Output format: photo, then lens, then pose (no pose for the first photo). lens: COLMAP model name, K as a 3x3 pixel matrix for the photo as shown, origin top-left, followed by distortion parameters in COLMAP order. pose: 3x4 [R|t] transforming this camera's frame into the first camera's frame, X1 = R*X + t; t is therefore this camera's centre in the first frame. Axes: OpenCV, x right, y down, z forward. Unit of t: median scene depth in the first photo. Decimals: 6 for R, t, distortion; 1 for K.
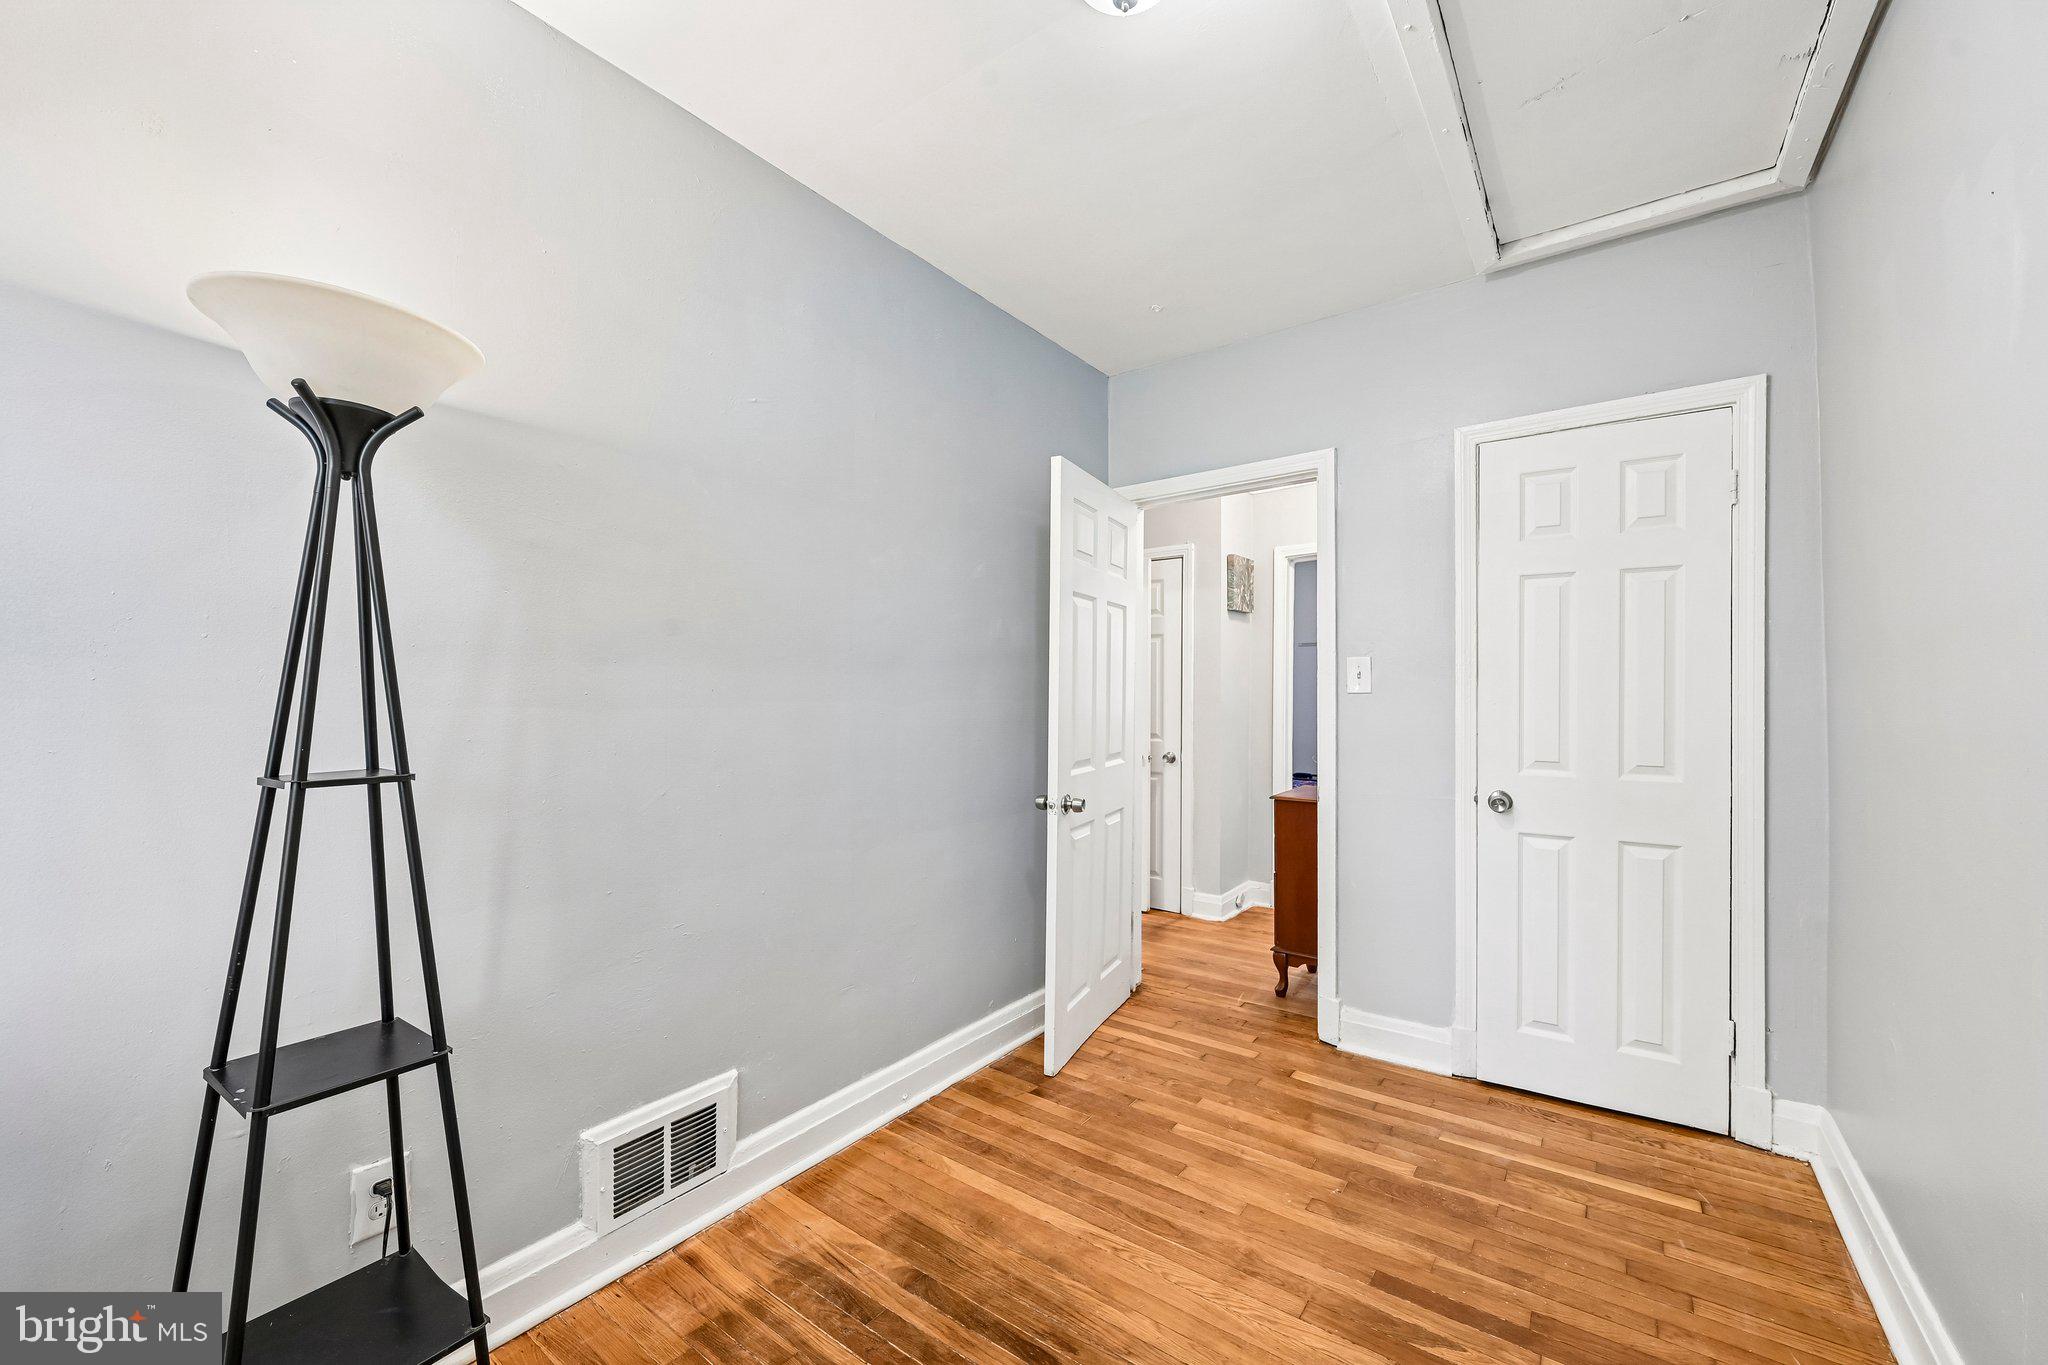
lens RADIAL K [[812.4, 0, 1037.0], [0, 812.4, 687.5], [0, 0, 1]] dist [0.001636, 0.000319]
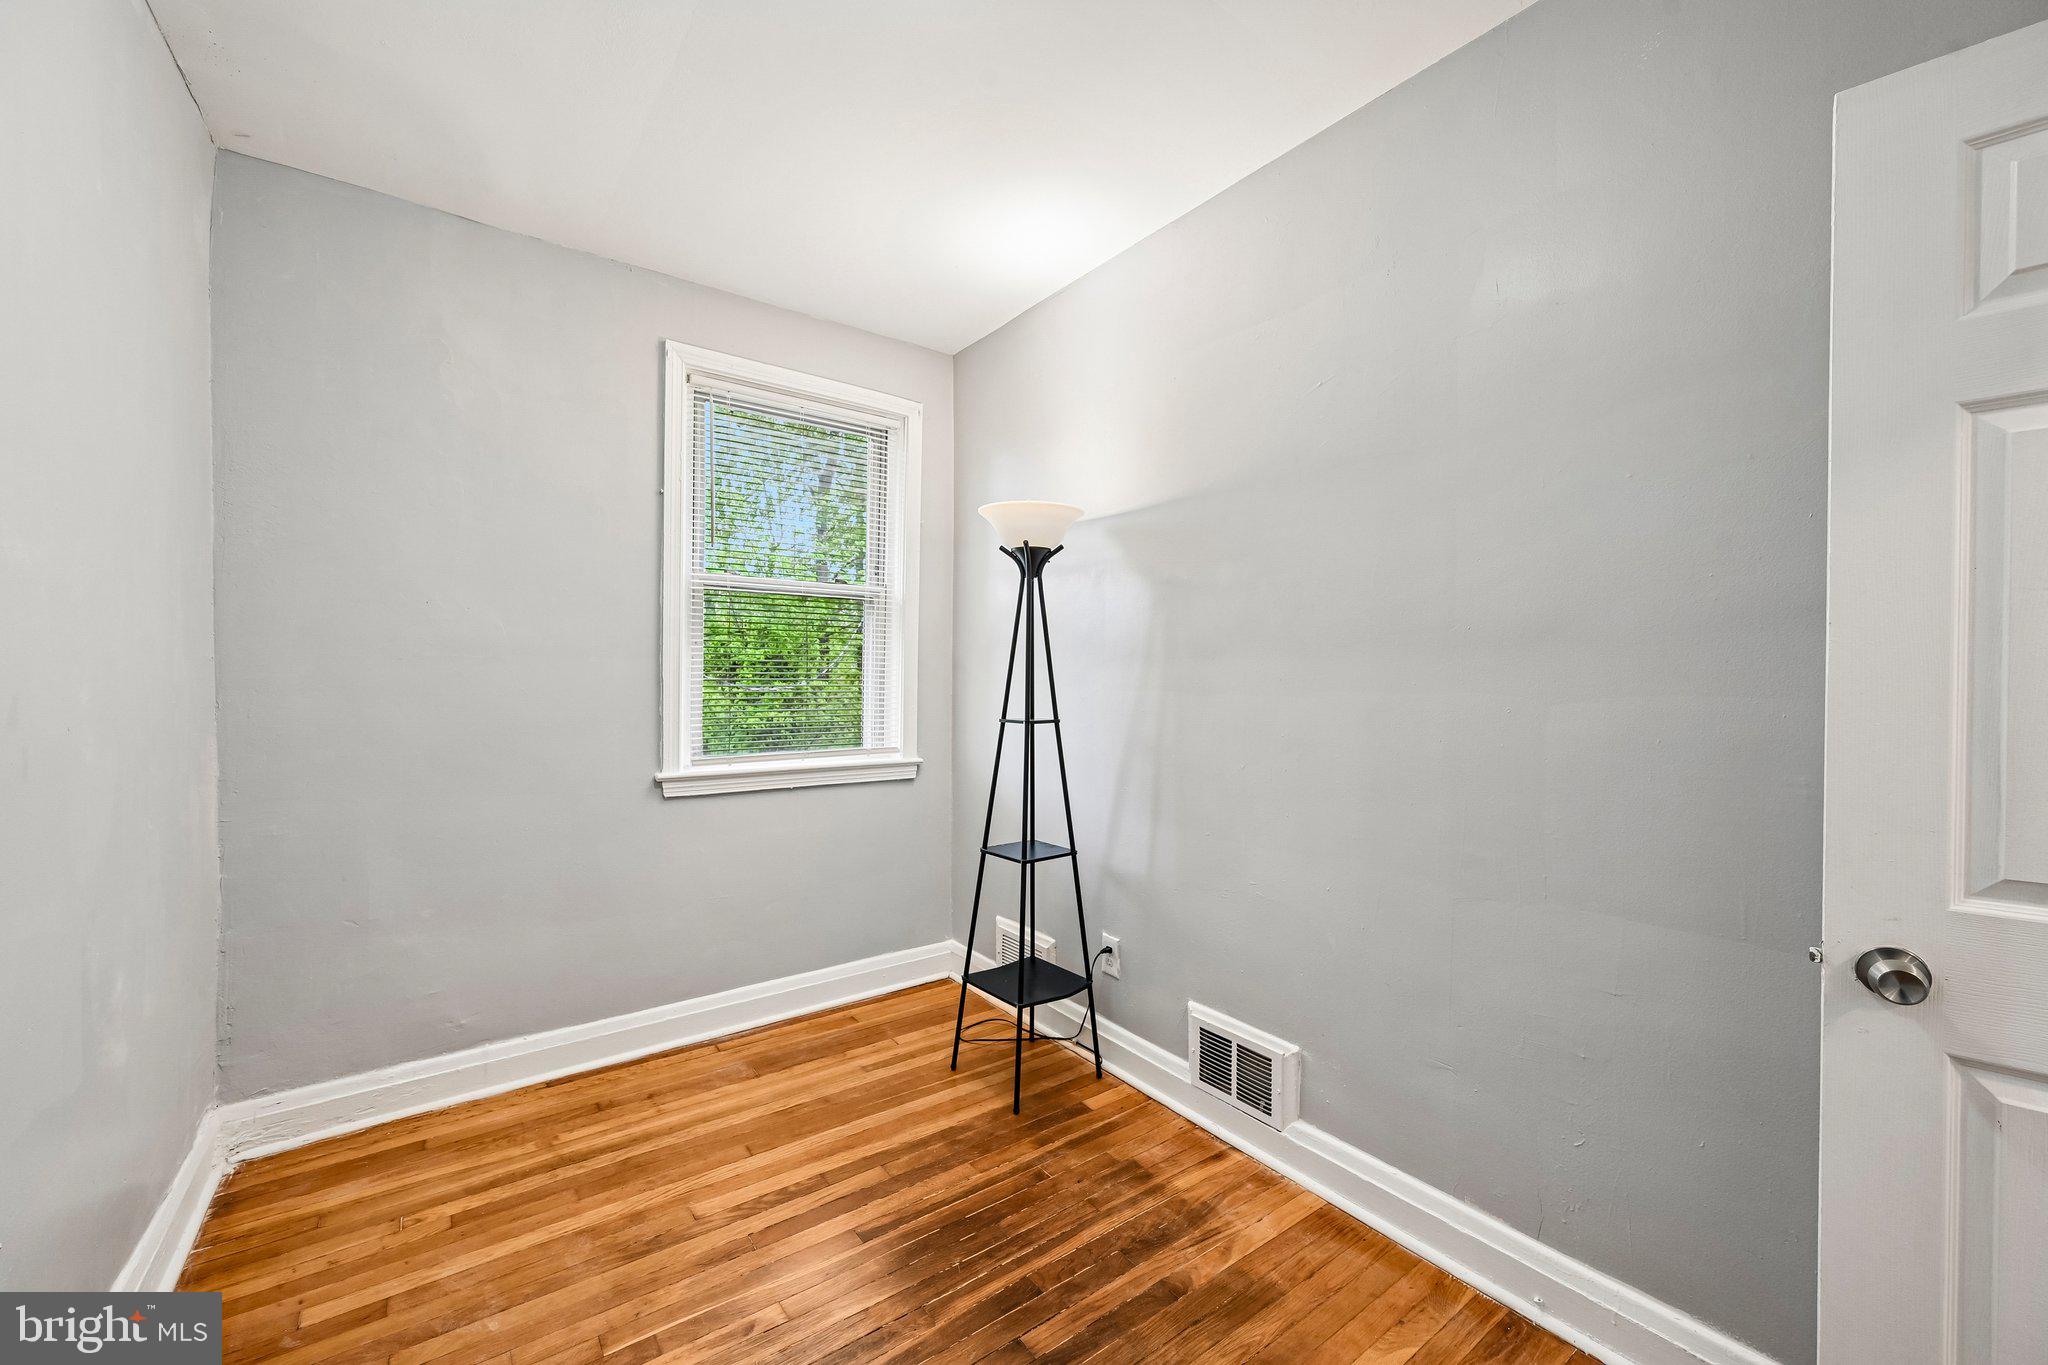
lens RADIAL K [[812.4, 0, 1037.0], [0, 812.4, 687.5], [0, 0, 1]] dist [0.001636, 0.000319]
pose [[-0.301727, 0.000886, -0.953394, 0.796369], [0.002449, 0.999997, 0.000154, 0.011859], [0.953391, -0.002289, -0.301728, 1.109766]]
